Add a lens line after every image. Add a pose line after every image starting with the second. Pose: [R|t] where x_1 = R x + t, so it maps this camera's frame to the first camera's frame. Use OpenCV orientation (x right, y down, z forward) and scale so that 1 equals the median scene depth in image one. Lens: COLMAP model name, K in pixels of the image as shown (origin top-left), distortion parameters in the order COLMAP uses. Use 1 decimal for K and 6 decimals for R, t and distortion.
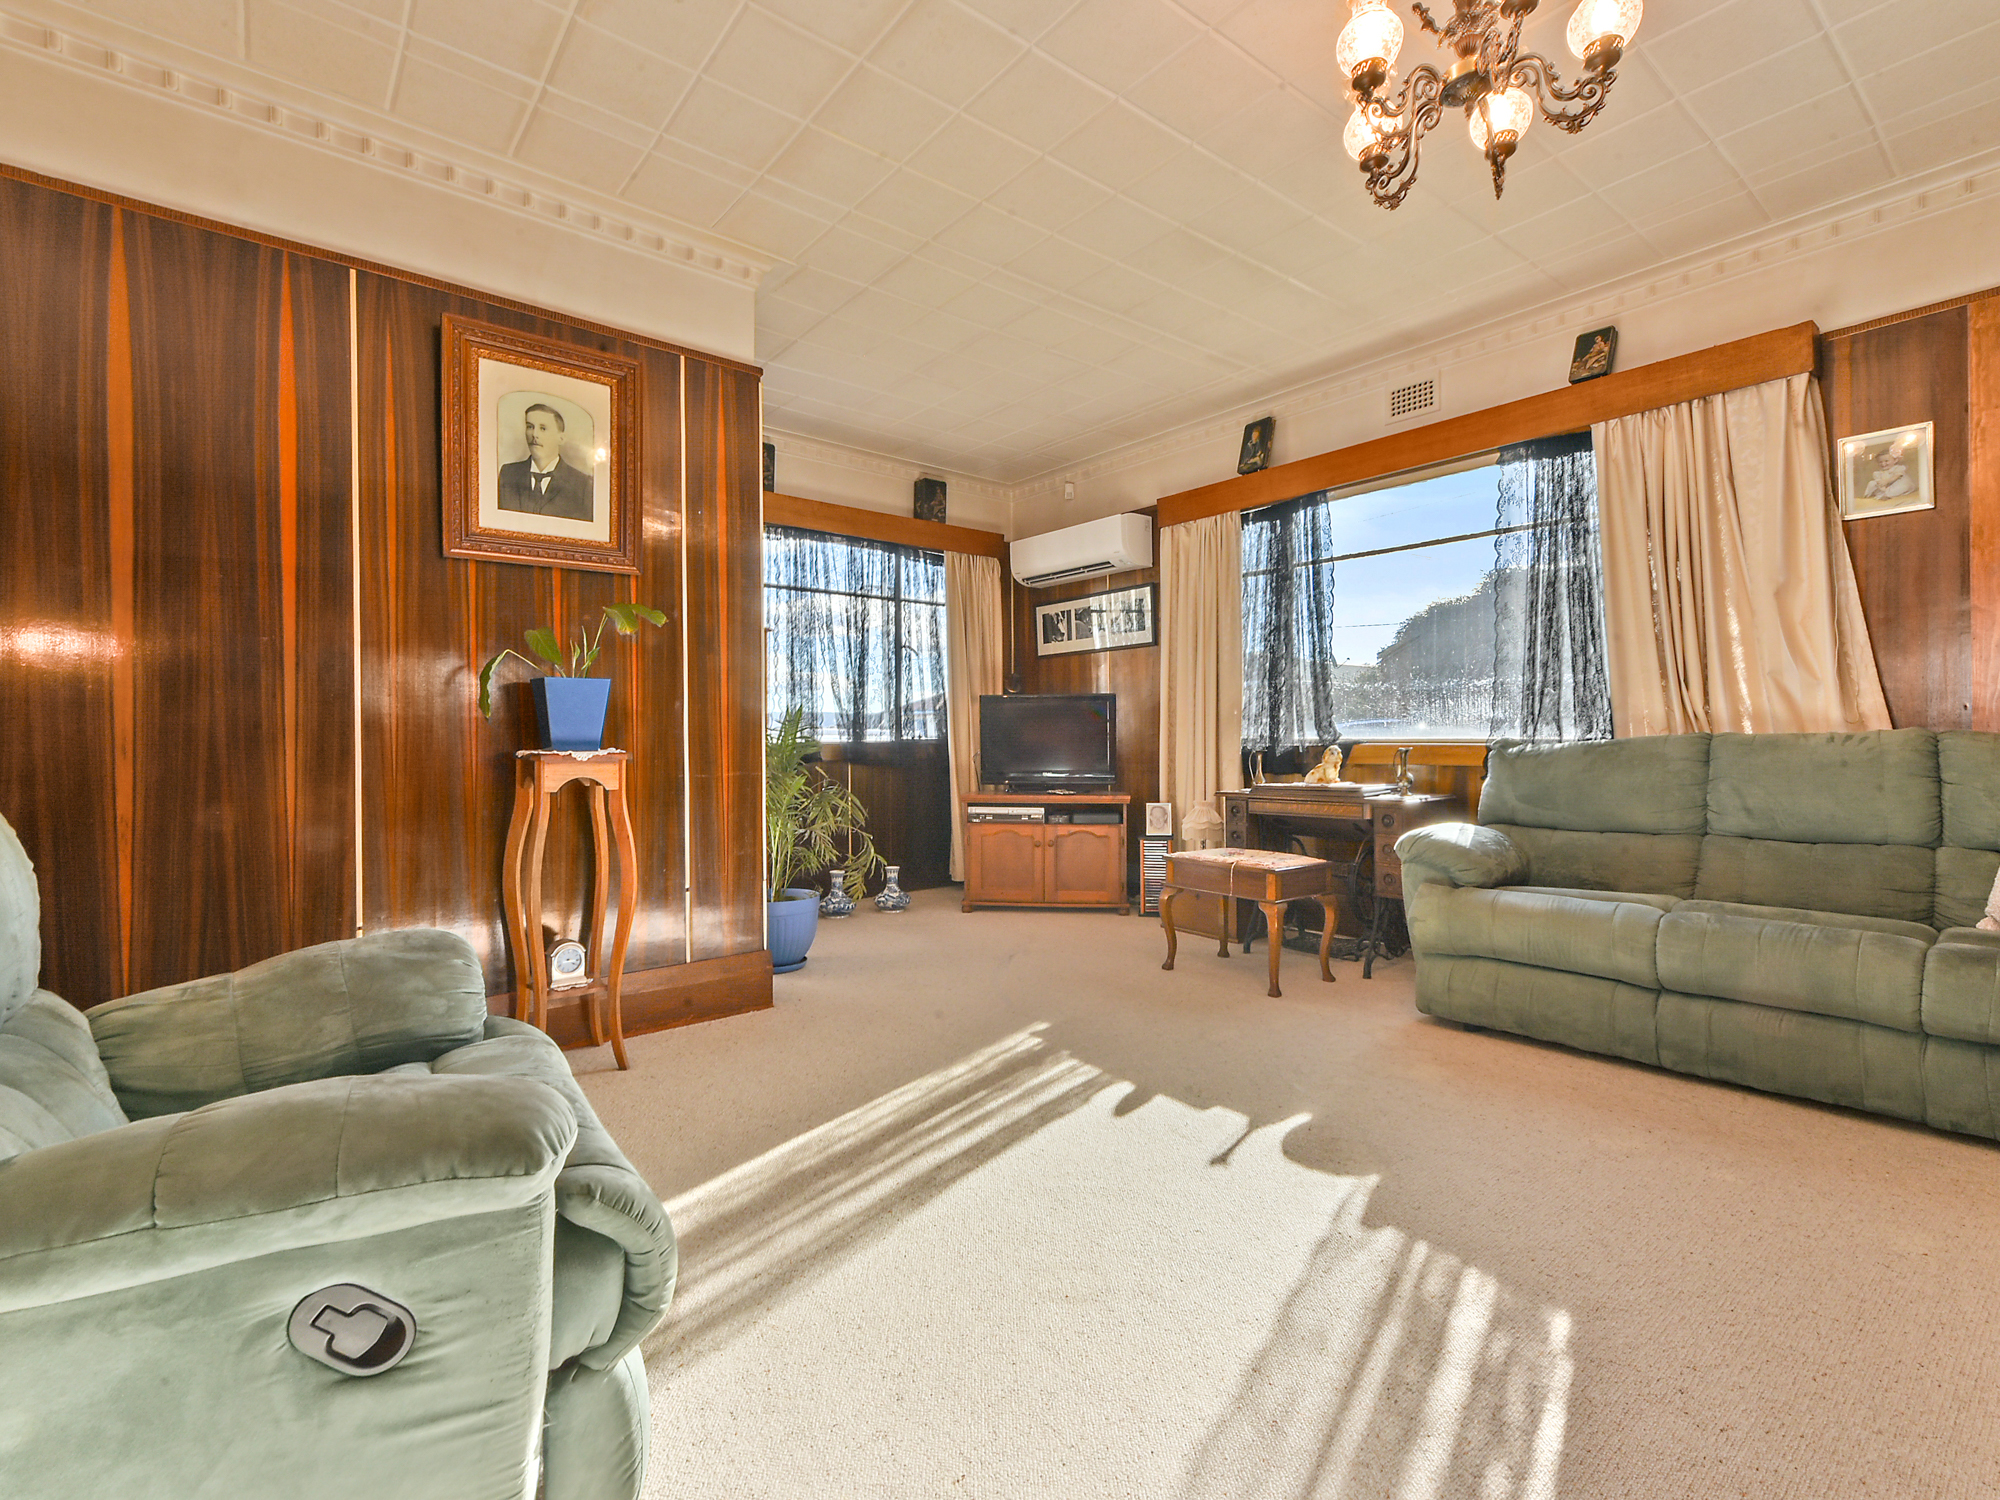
lens RADIAL K [[894.5, 0, 1000.0], [0, 894.5, 750.0], [0, 0, 1]] dist [-0.011606, 0.000041]
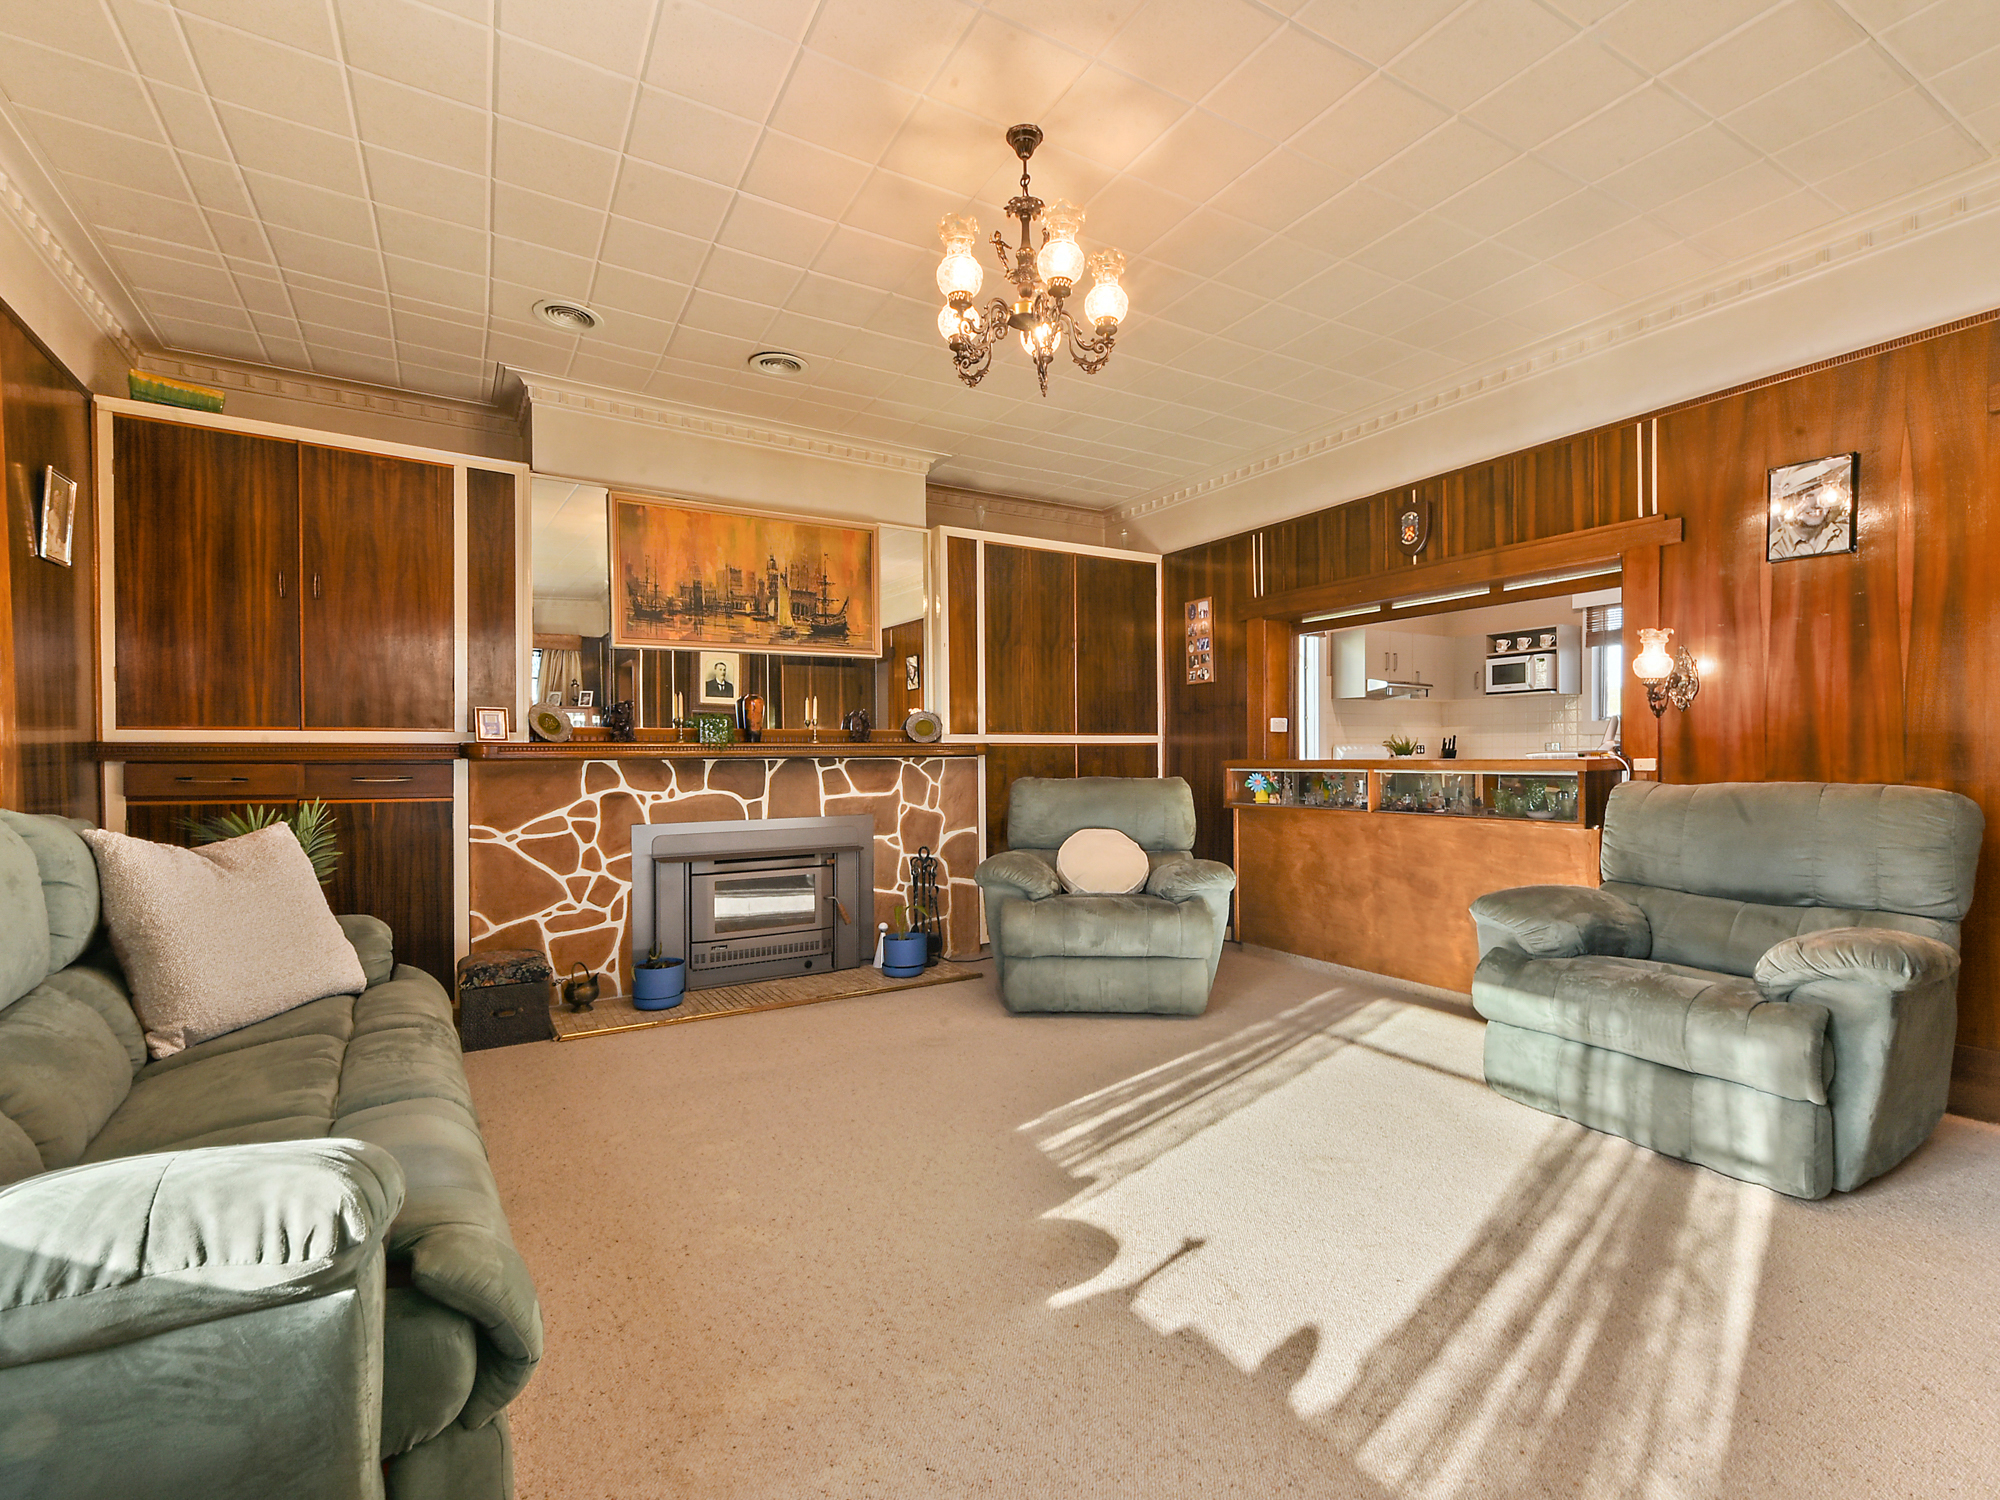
lens RADIAL K [[904.8, 0, 1007.6], [0, 904.8, 769.6], [0, 0, 1]] dist [0.004569, -0.000065]
pose [[-0.991312, 0.010987, 0.131072, 0.248304], [0.014308, 0.999599, 0.024422, -0.054952], [-0.130751, 0.026086, -0.991072, 1.579446]]
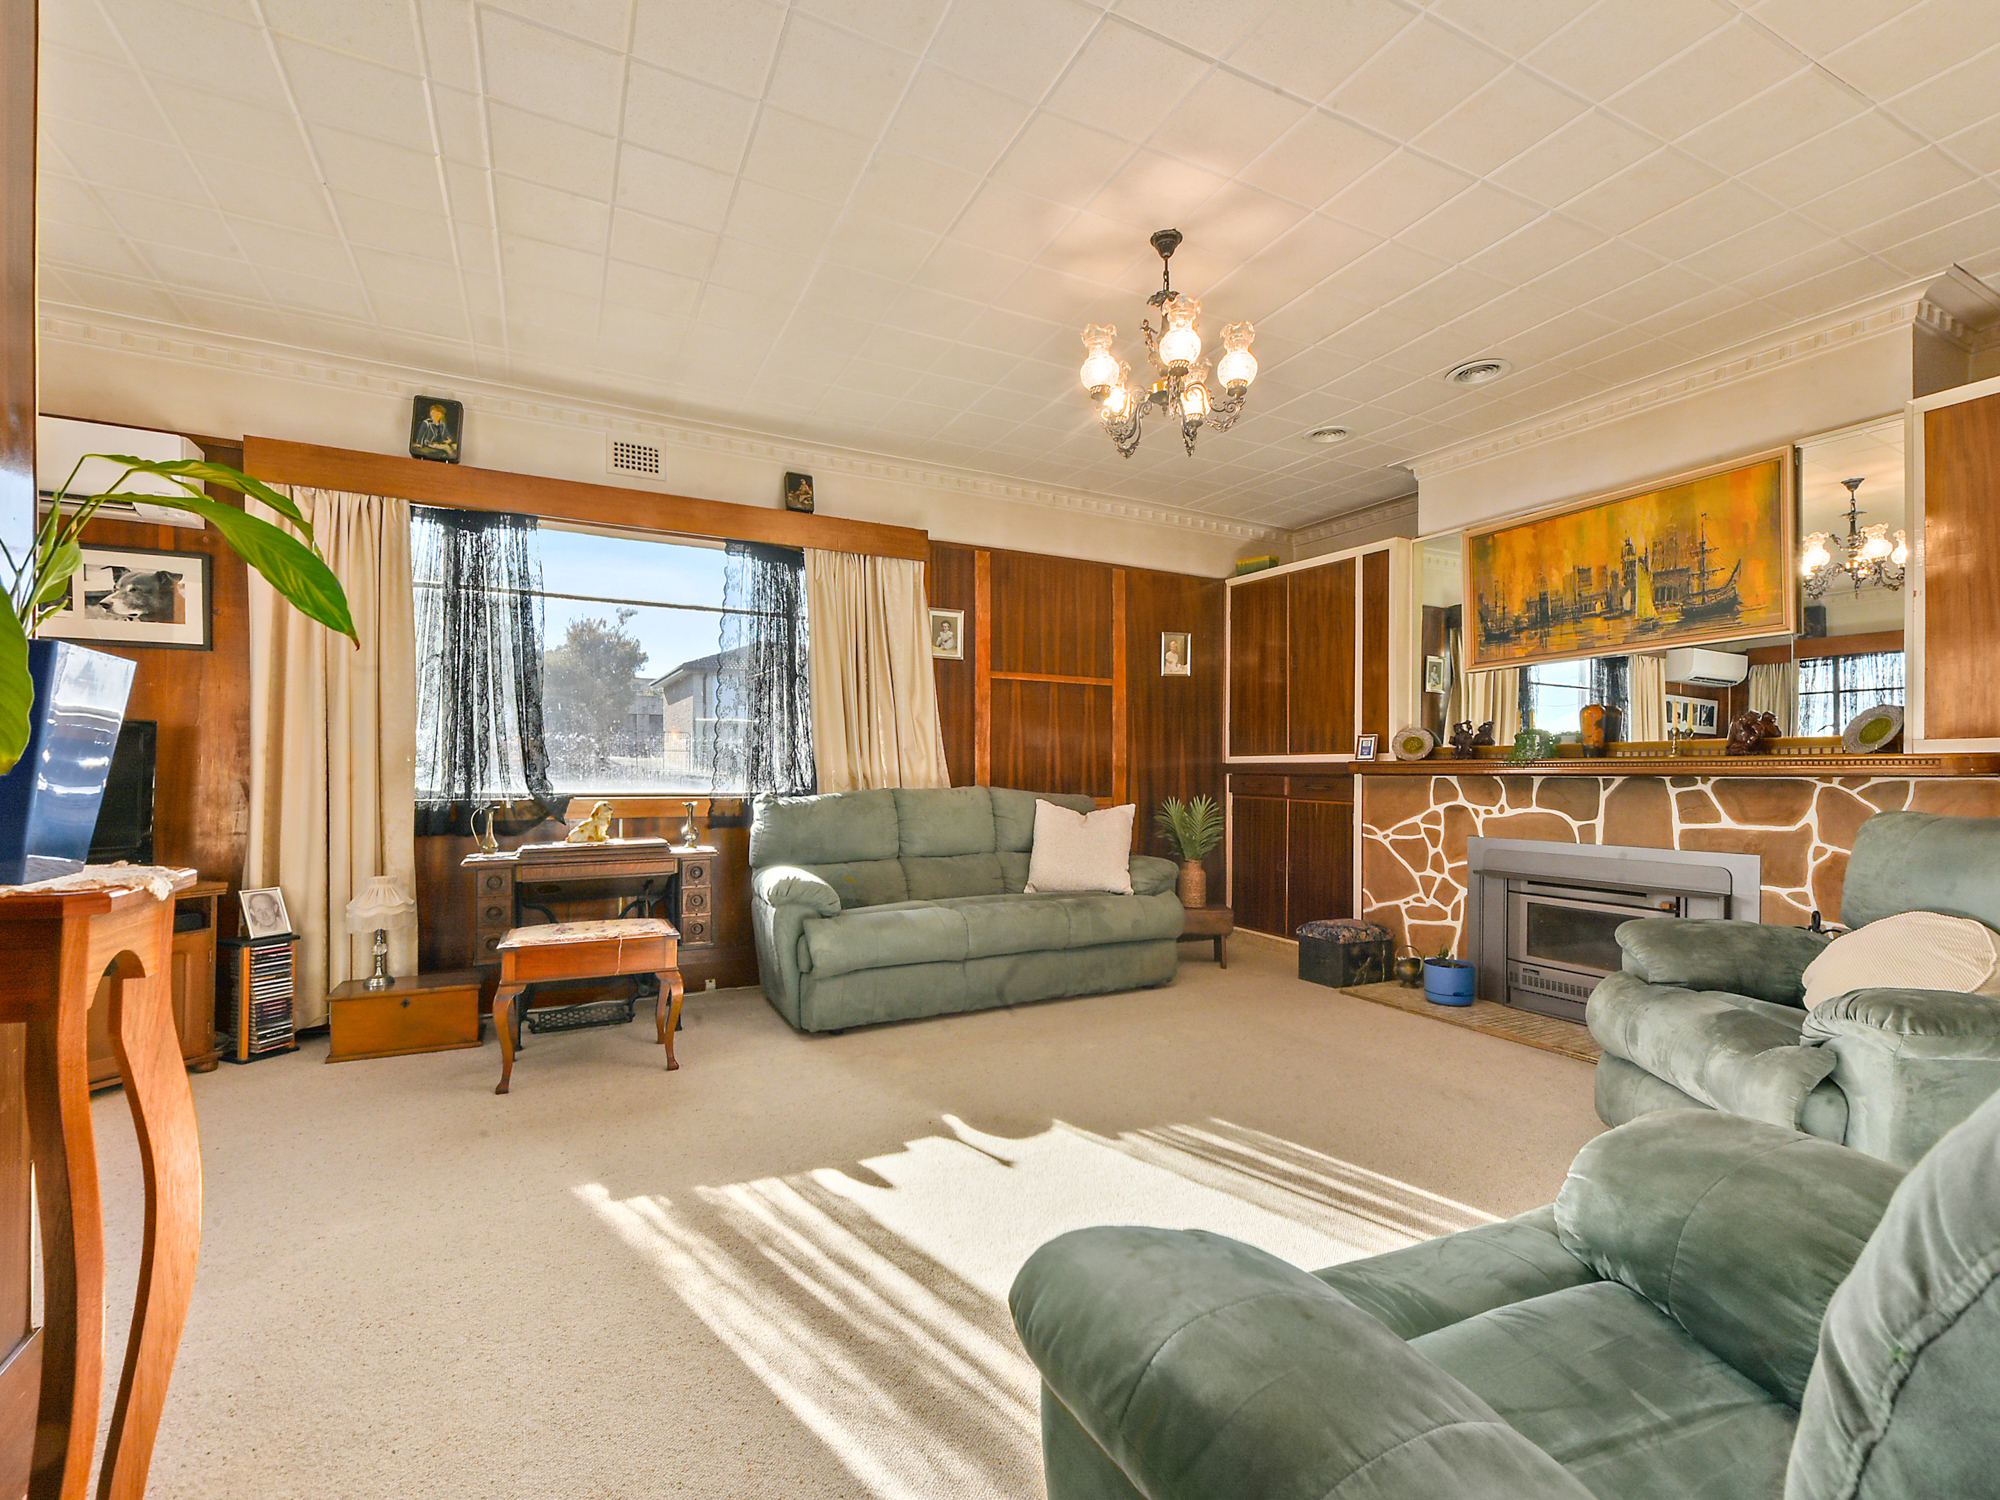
lens RADIAL K [[904.8, 0, 1007.6], [0, 904.8, 769.6], [0, 0, 1]] dist [0.004569, -0.000065]
pose [[0.197559, 0.011597, 0.980222, -0.750747], [0.004220, 0.999911, -0.012680, -0.036169], [-0.980282, 0.006641, 0.197492, 0.608450]]
